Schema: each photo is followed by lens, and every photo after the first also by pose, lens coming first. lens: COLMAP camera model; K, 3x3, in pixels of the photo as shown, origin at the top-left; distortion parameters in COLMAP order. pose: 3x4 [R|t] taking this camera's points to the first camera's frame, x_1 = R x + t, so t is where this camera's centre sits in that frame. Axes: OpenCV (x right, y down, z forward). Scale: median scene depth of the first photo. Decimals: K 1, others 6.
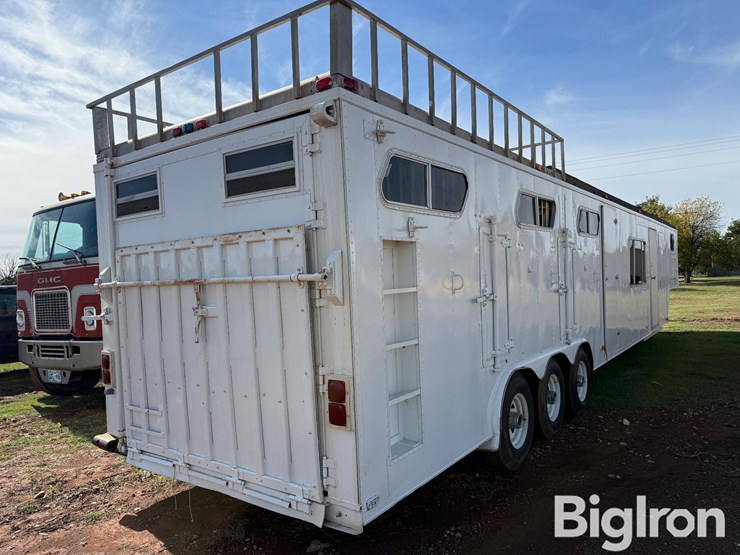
lens RADIAL K [[521.1, 0, 395.8], [0, 521.1, 287.8], [0, 0, 1]] dist [0.026842, -0.023712]
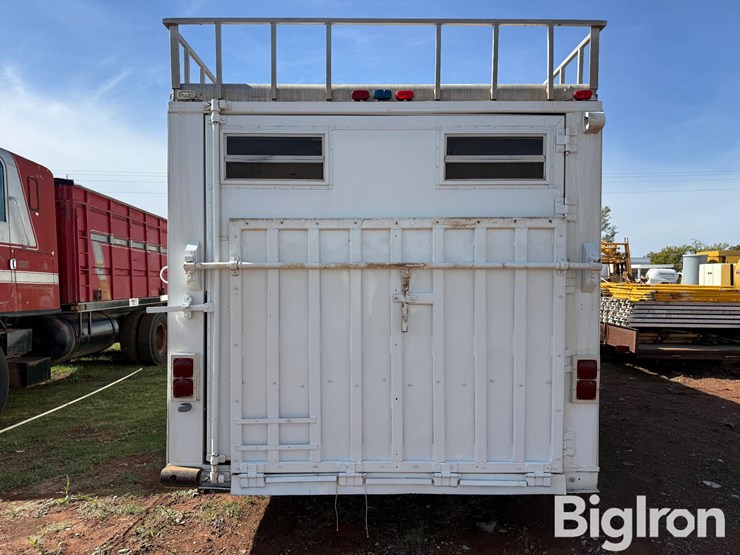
lens RADIAL K [[344.6, 0, 369.9], [0, 344.6, 277.1], [0, 0, 1]] dist [0.022895, -0.001422]
pose [[0.817859, 0.020999, 0.575036, -0.749293], [-0.016802, 0.999779, -0.012613, 0.015617], [-0.575173, 0.000654, 0.818031, 0.525897]]
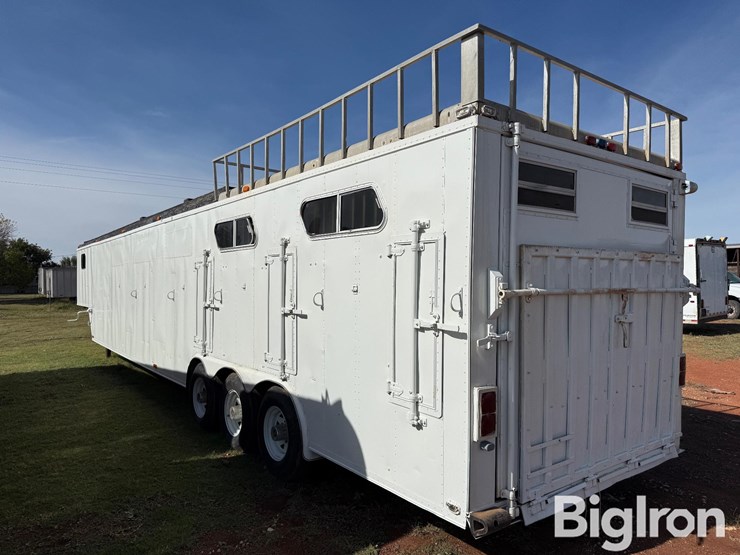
lens RADIAL K [[521.1, 0, 368.1], [0, 521.1, 292.9], [0, 0, 1]] dist [0.026842, -0.023712]
pose [[0.319626, 0.025016, 0.947213, -1.520005], [0.012794, 0.999446, -0.030713, 0.017808], [-0.947457, 0.021936, 0.319129, 1.113853]]
